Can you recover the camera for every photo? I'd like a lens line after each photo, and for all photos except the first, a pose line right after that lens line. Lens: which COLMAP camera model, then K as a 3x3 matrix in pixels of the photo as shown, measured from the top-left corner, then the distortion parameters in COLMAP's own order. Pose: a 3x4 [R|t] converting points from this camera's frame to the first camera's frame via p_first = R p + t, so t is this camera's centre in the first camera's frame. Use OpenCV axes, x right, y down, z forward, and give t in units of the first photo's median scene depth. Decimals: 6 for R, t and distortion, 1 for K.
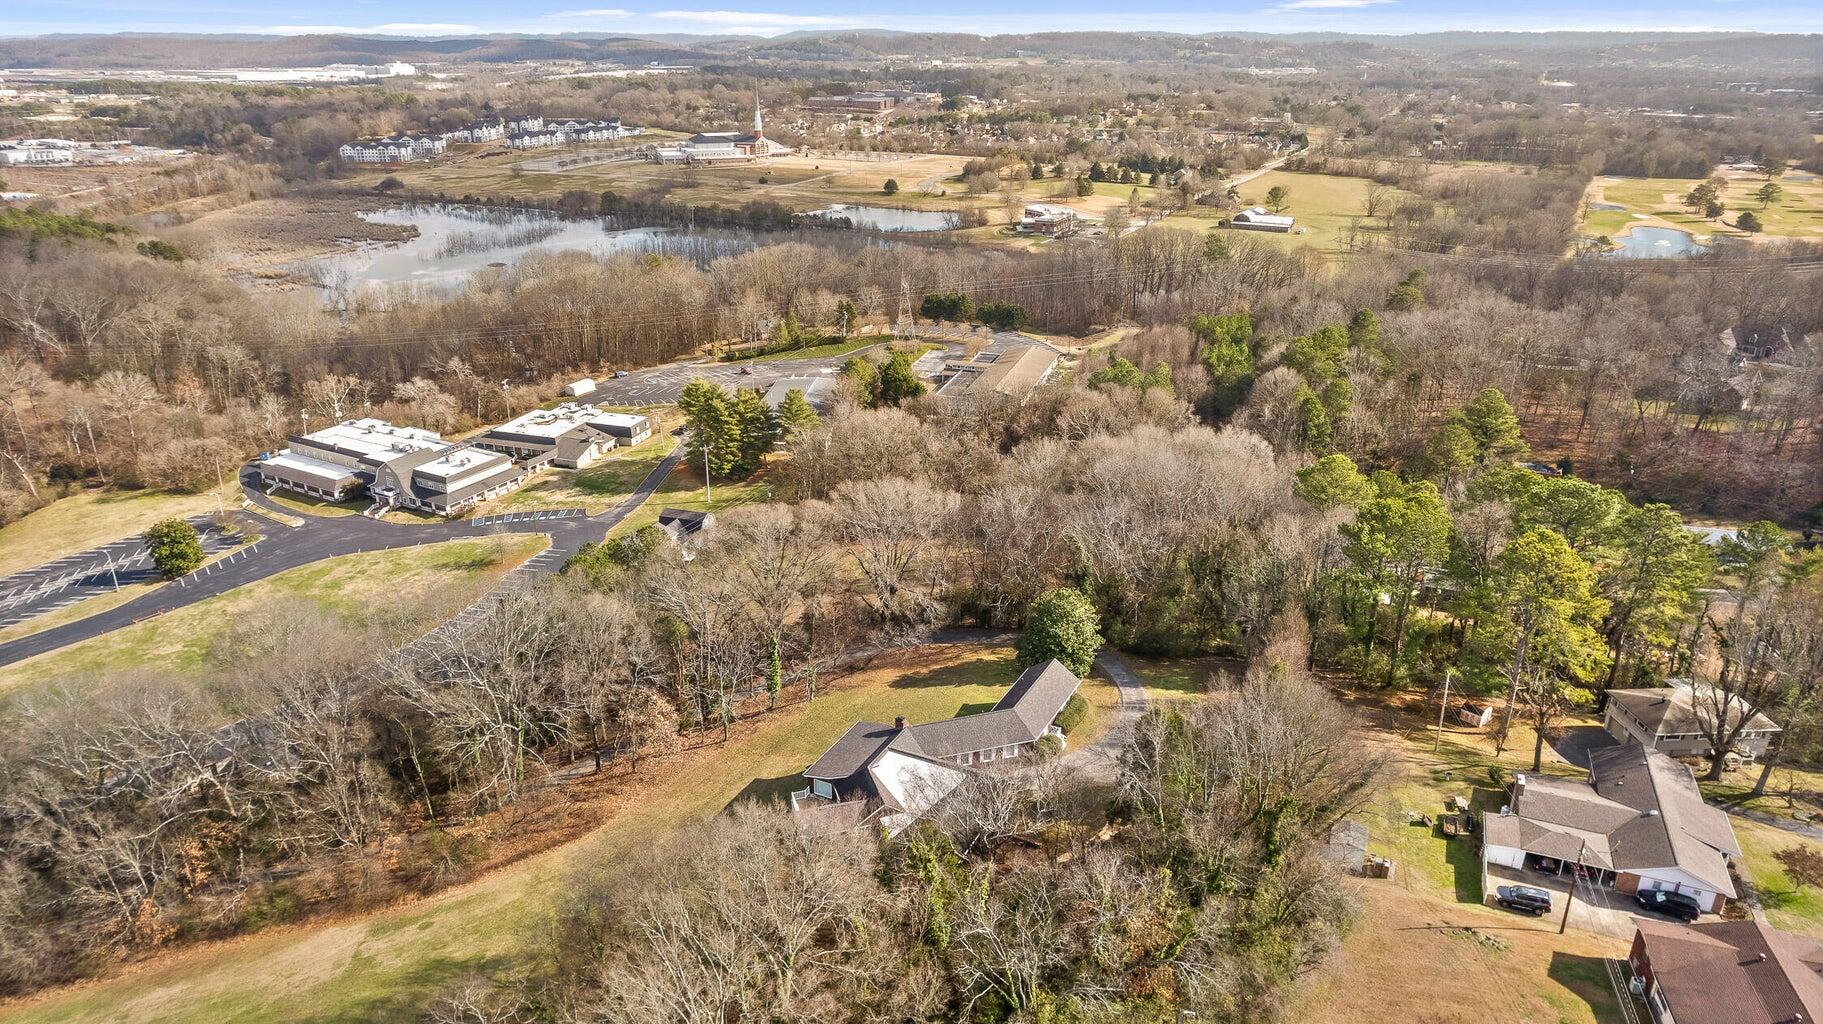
lens RADIAL K [[1172.0, 0, 913.3], [0, 1172.0, 531.8], [0, 0, 1]] dist [-0.082466, 0.073453]
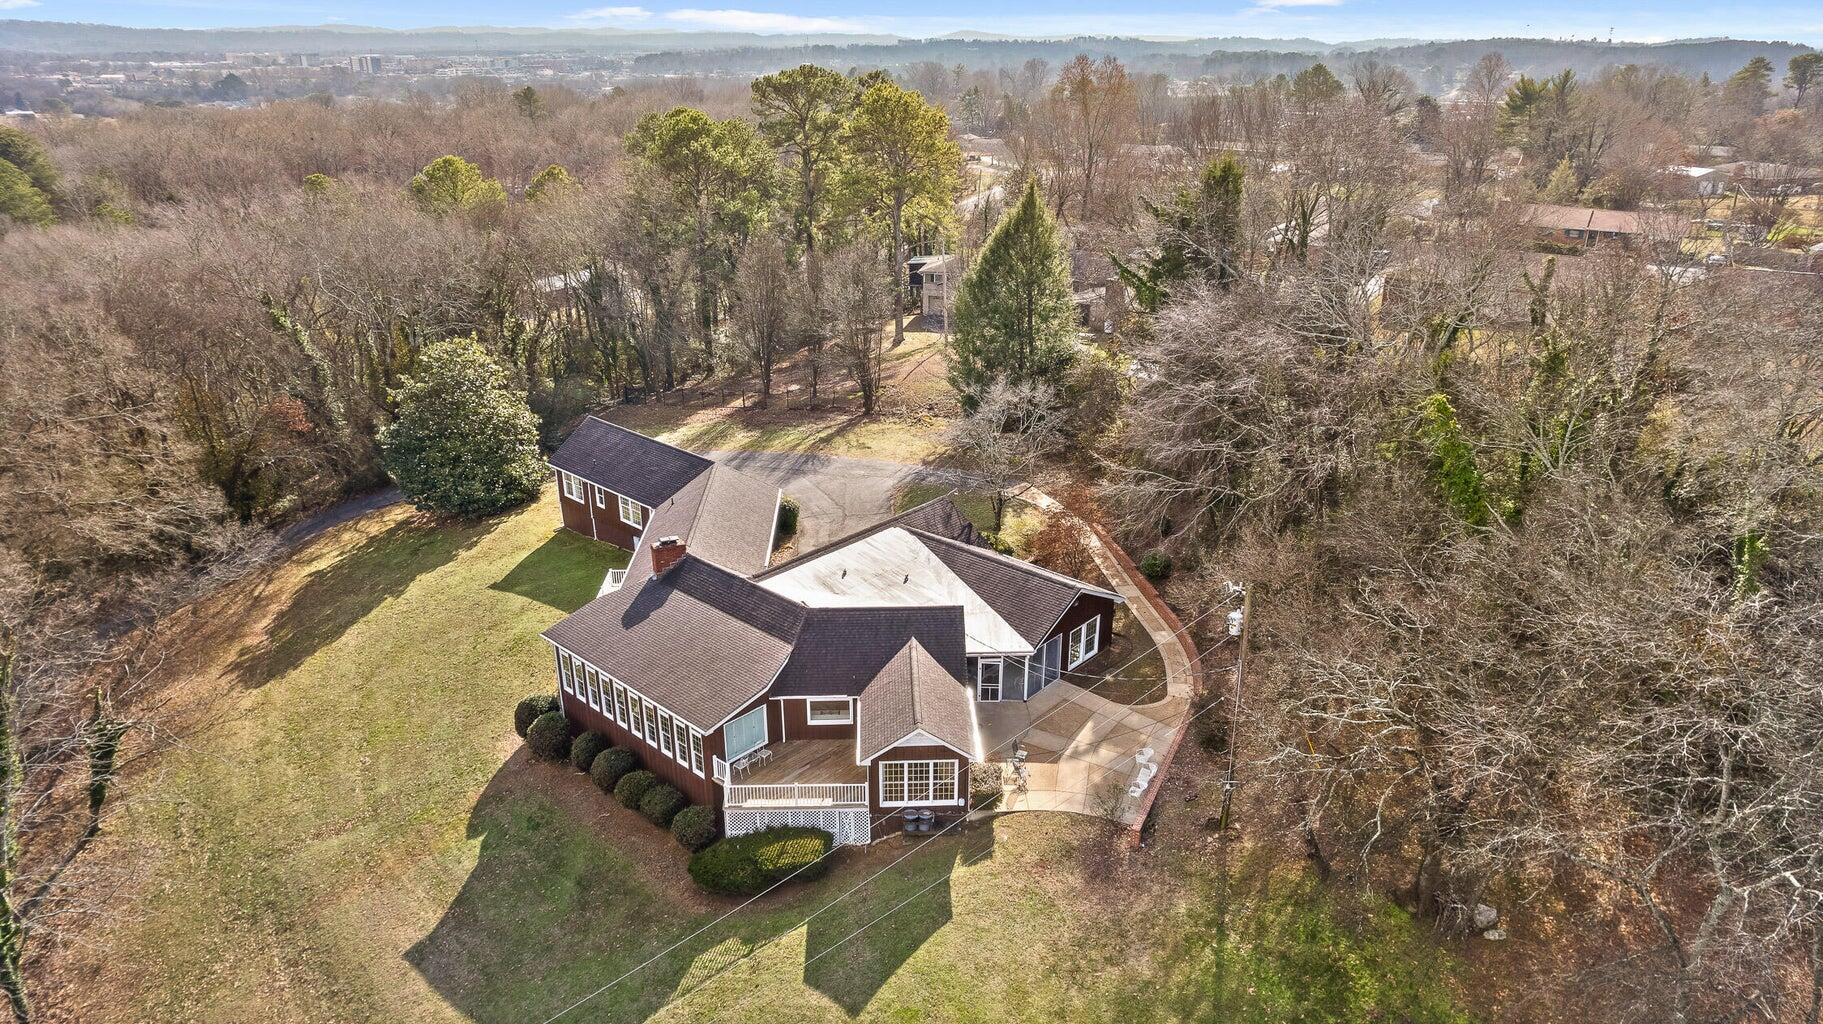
lens RADIAL K [[1172.0, 0, 913.3], [0, 1172.0, 531.8], [0, 0, 1]] dist [-0.082466, 0.073453]
pose [[0.252247, -0.373555, 0.892652, -0.153734], [0.375022, 0.888127, 0.265687, 0.032624], [-0.892037, 0.267746, 0.364119, 0.324721]]
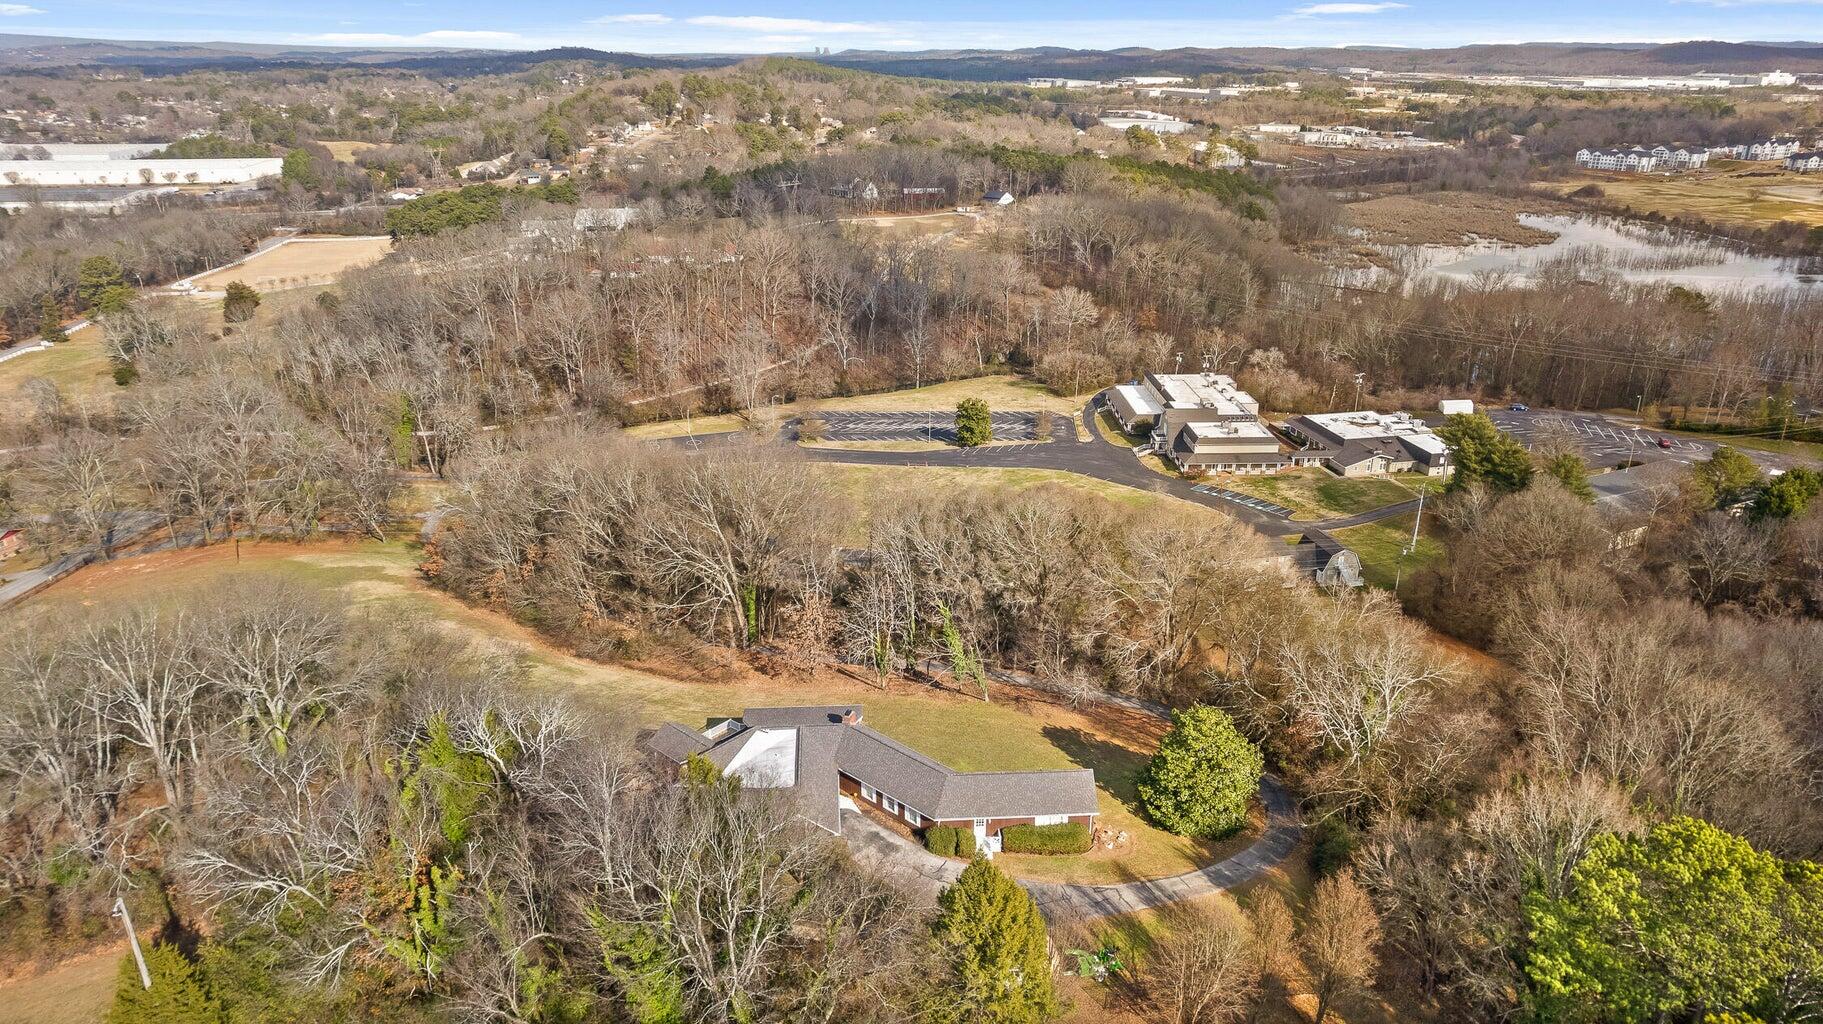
lens RADIAL K [[1172.0, 0, 913.3], [0, 1172.0, 531.8], [0, 0, 1]] dist [-0.082466, 0.073453]
pose [[0.519441, 0.328697, -0.788758, 0.280061], [-0.334386, 0.927637, 0.166361, -0.054328], [0.786363, 0.177335, 0.591765, 0.212433]]
